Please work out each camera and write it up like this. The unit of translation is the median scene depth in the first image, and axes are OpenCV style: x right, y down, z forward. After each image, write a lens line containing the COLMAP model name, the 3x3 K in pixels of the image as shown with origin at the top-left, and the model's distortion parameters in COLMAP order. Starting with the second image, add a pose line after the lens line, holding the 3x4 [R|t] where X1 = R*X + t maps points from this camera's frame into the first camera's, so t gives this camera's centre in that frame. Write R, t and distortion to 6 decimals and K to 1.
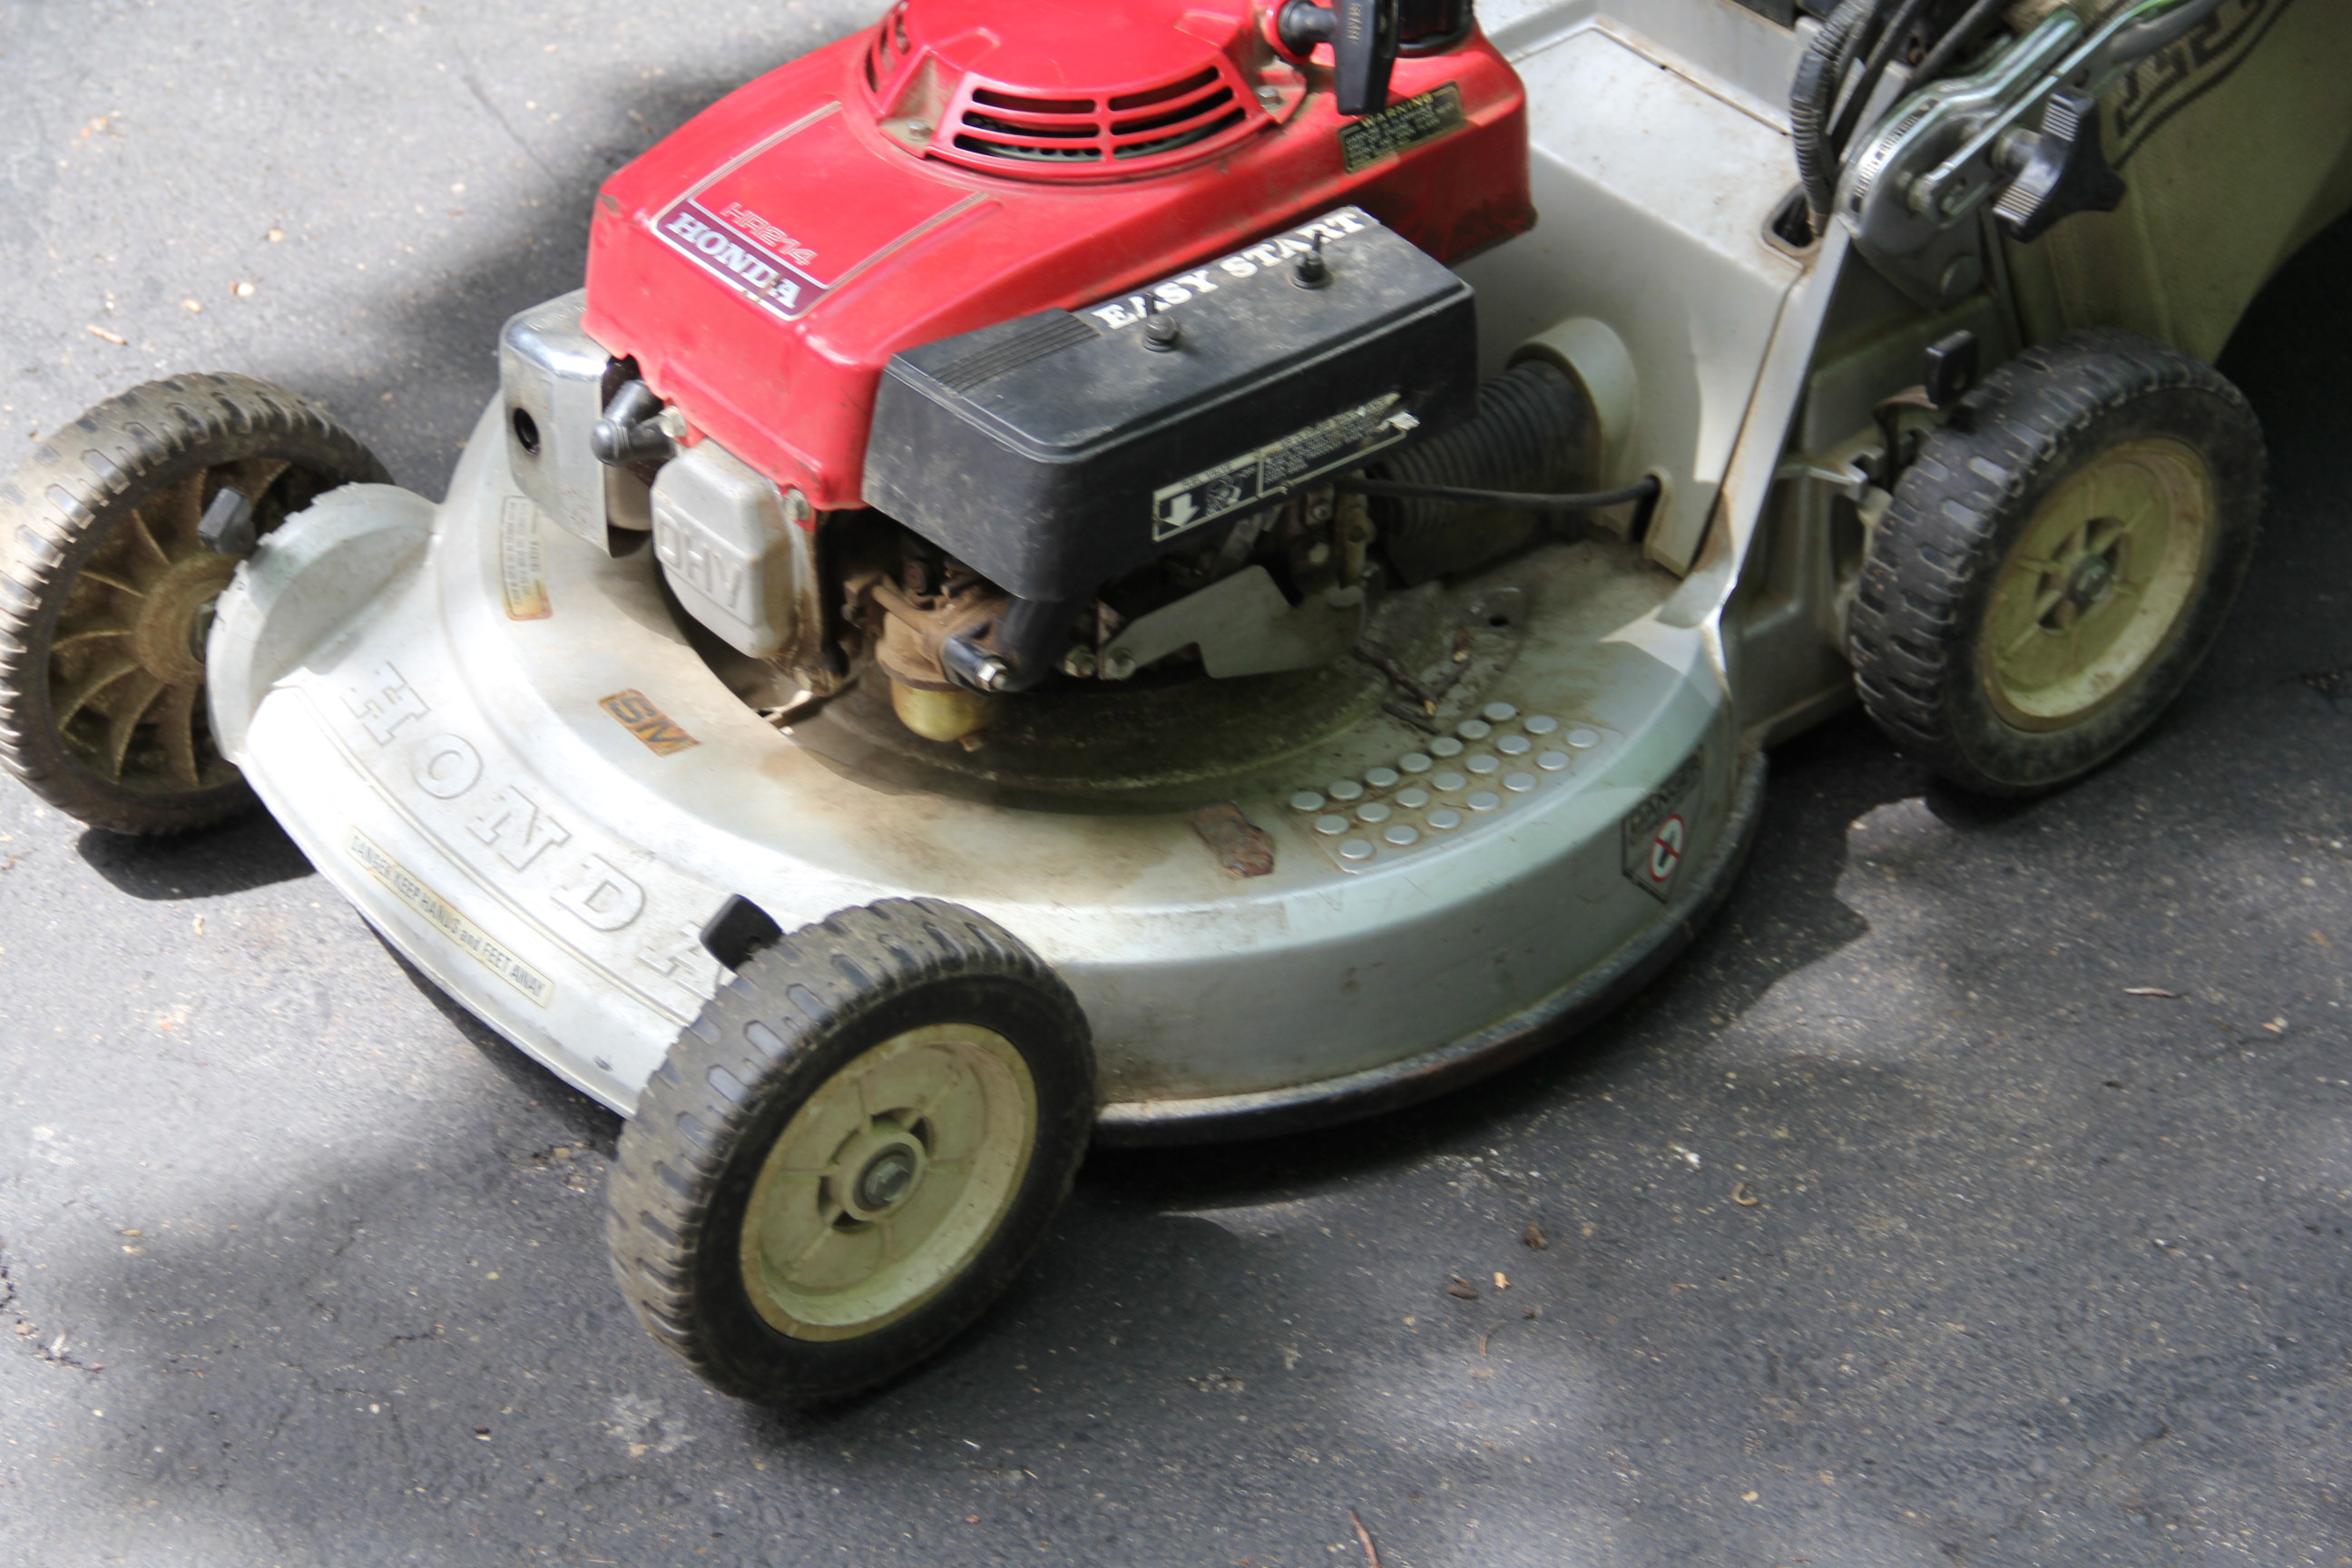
lens RADIAL K [[5859.2, 0, 1169.8], [0, 5859.2, 794.4], [0, 0, 1]] dist [0.521809, 0.000000]
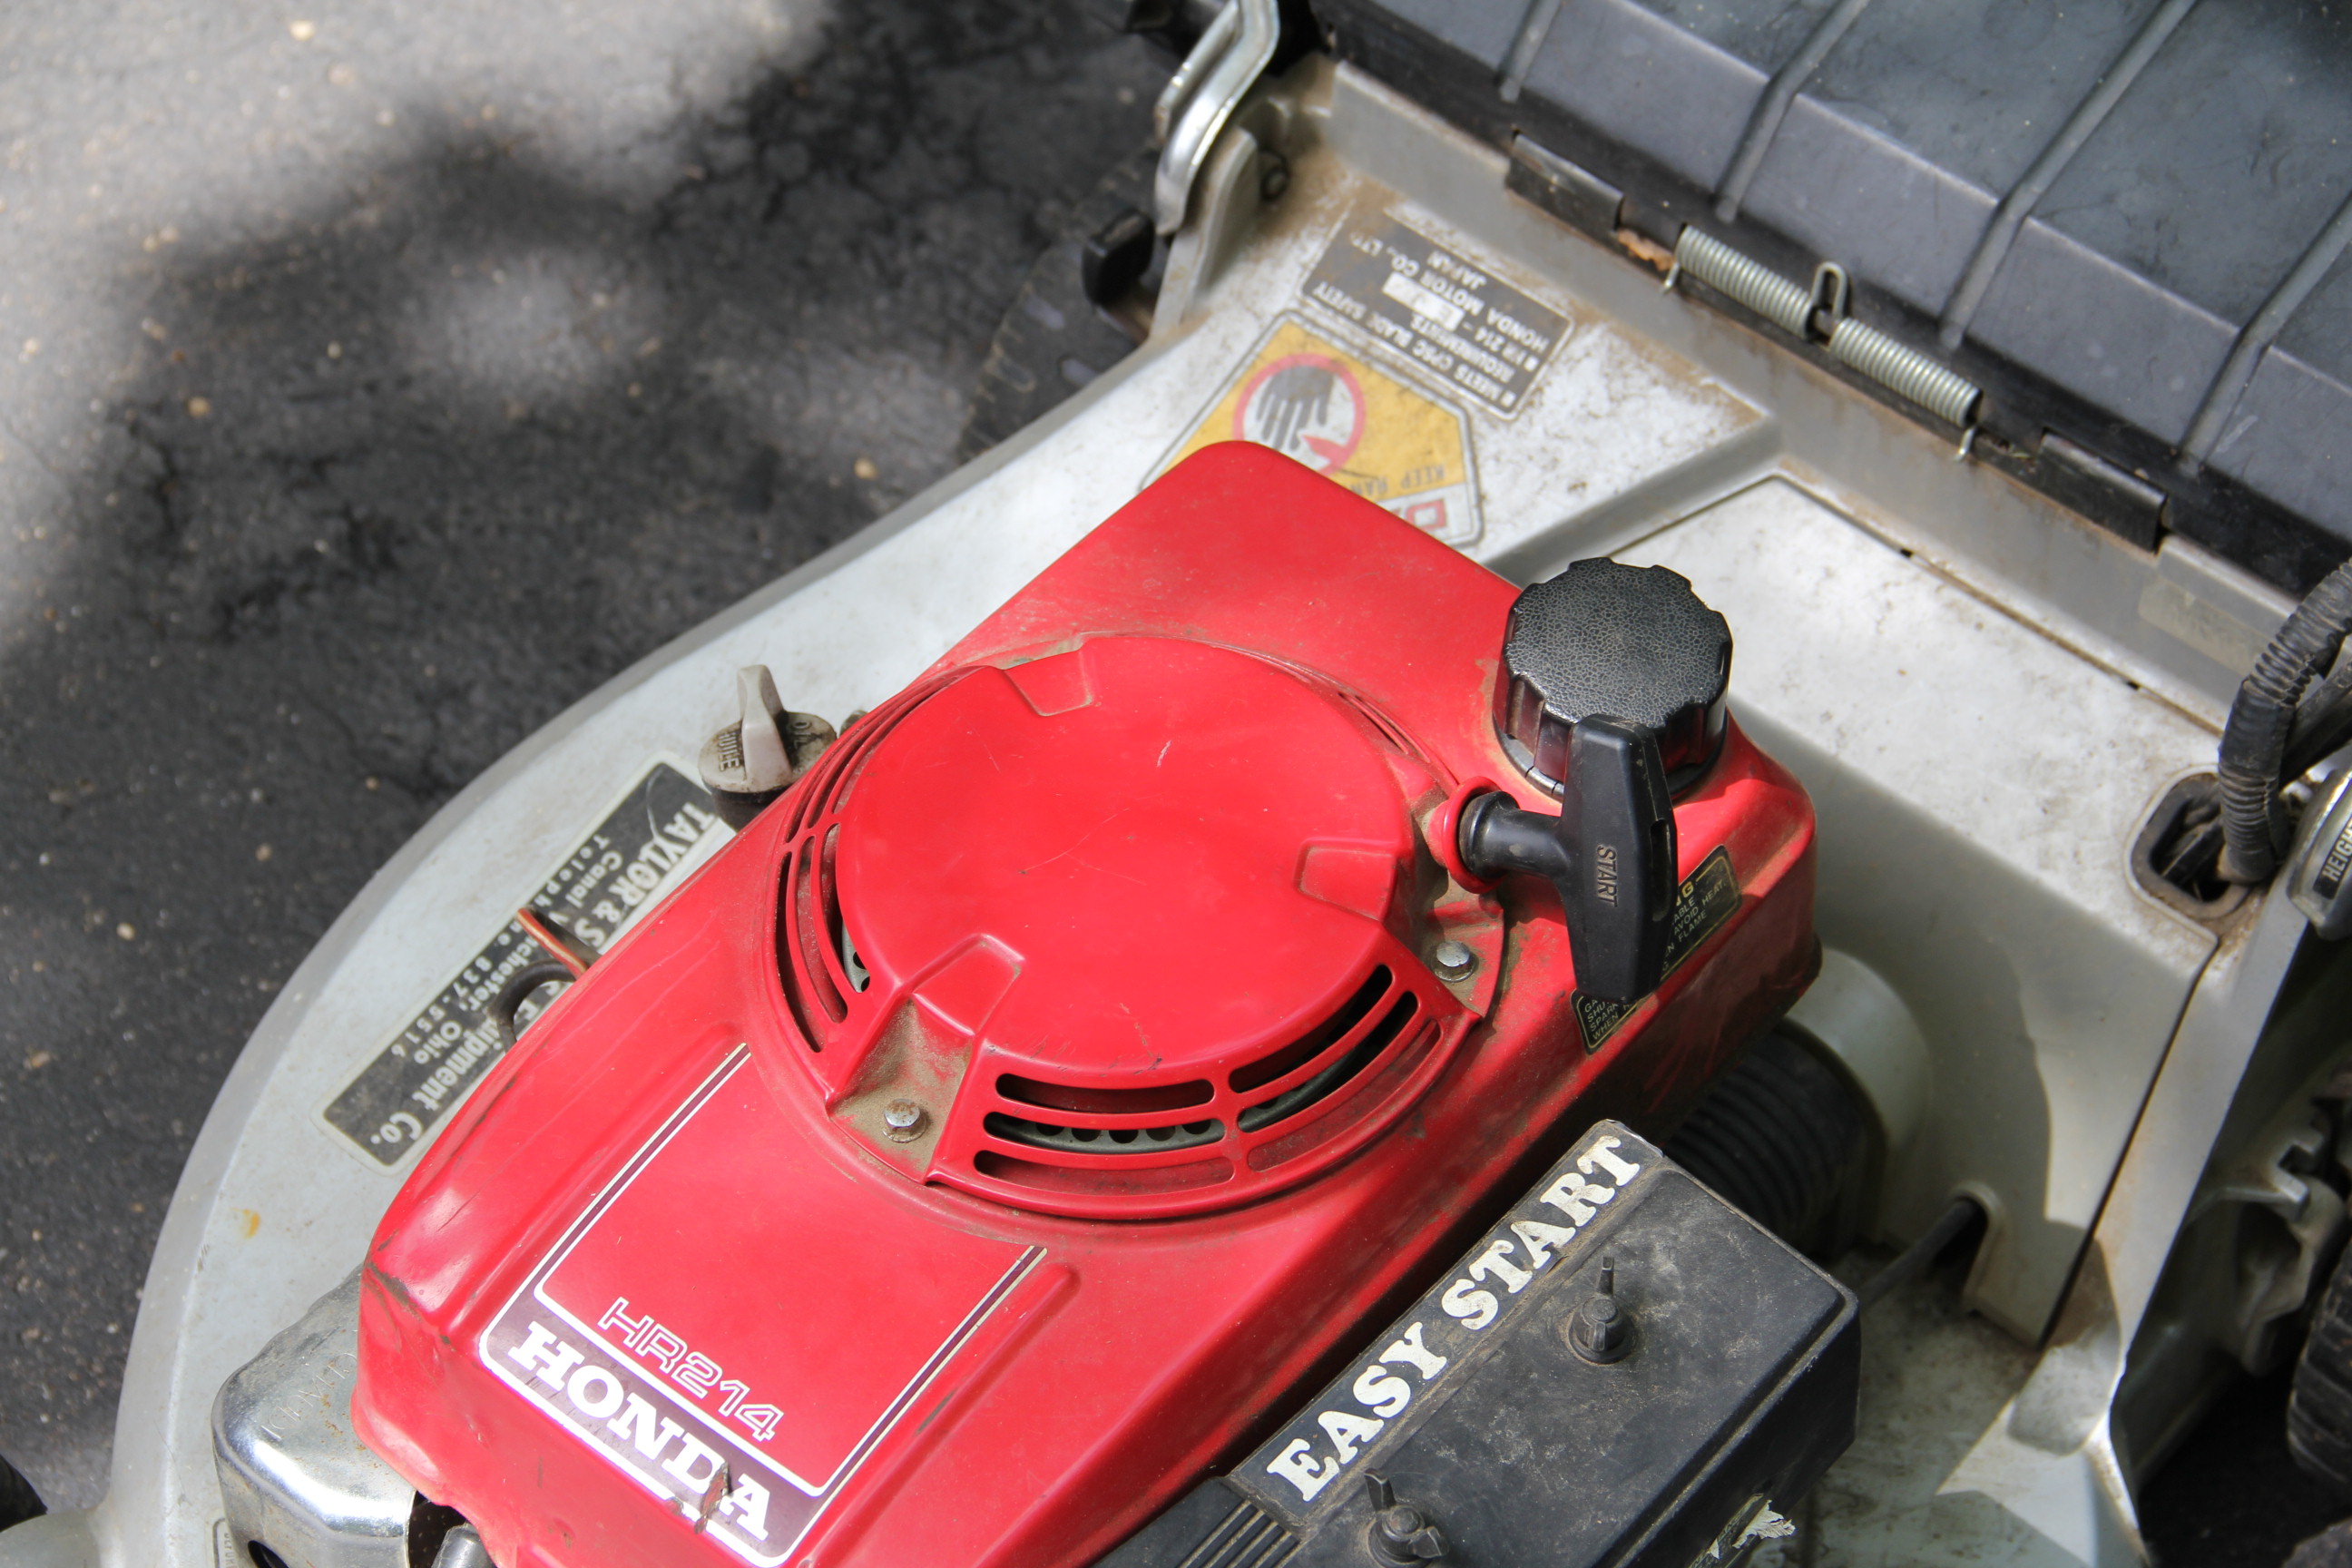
lens RADIAL K [[5516.1, 0, 1167.0], [0, 5516.1, 784.4], [0, 0, 1]] dist [0.345182, 0.000000]
pose [[0.982792, -0.141428, 0.118821, -0.077367], [0.106438, 0.959324, 0.261474, -0.286834], [-0.150967, -0.244327, 0.957869, 0.460418]]
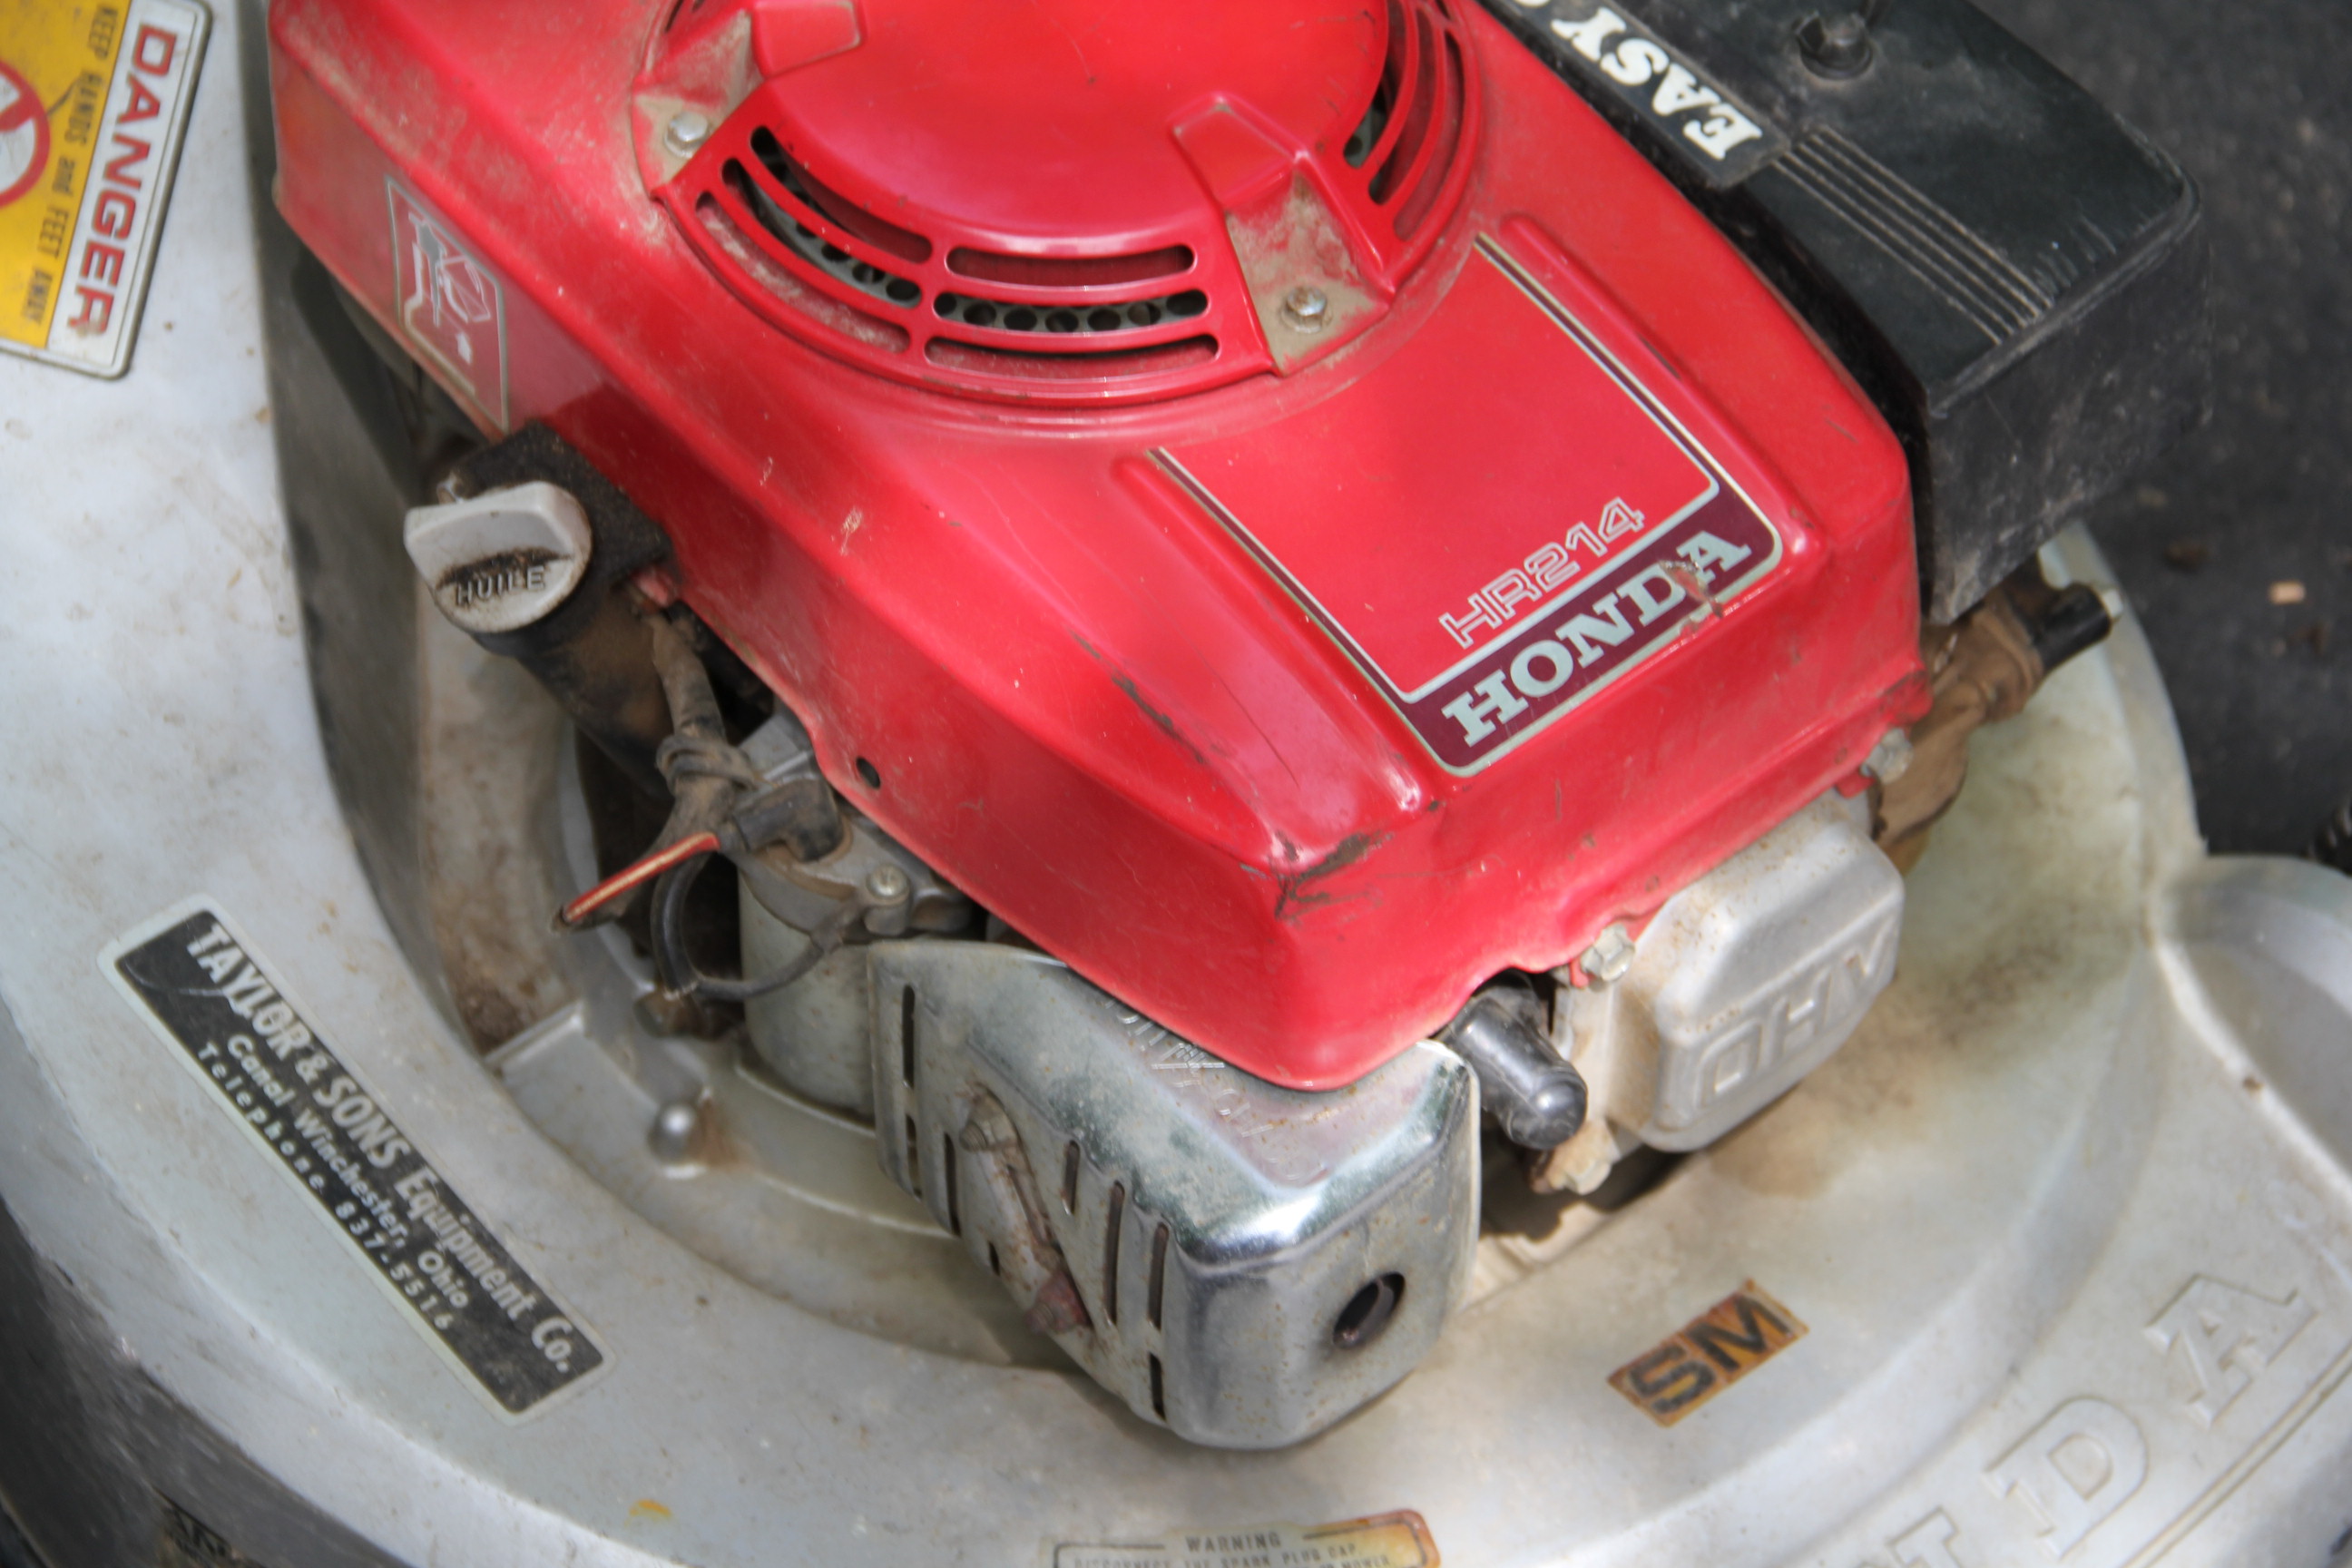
lens RADIAL K [[7283.5, 0, 1178.3], [0, 7283.5, 776.2], [0, 0, 1]] dist [0.398123, 0.000000]
pose [[-0.034553, -0.762029, 0.646621, -0.495337], [0.568558, 0.517116, 0.639792, -0.513651], [-0.821917, 0.389748, 0.415390, 0.745062]]
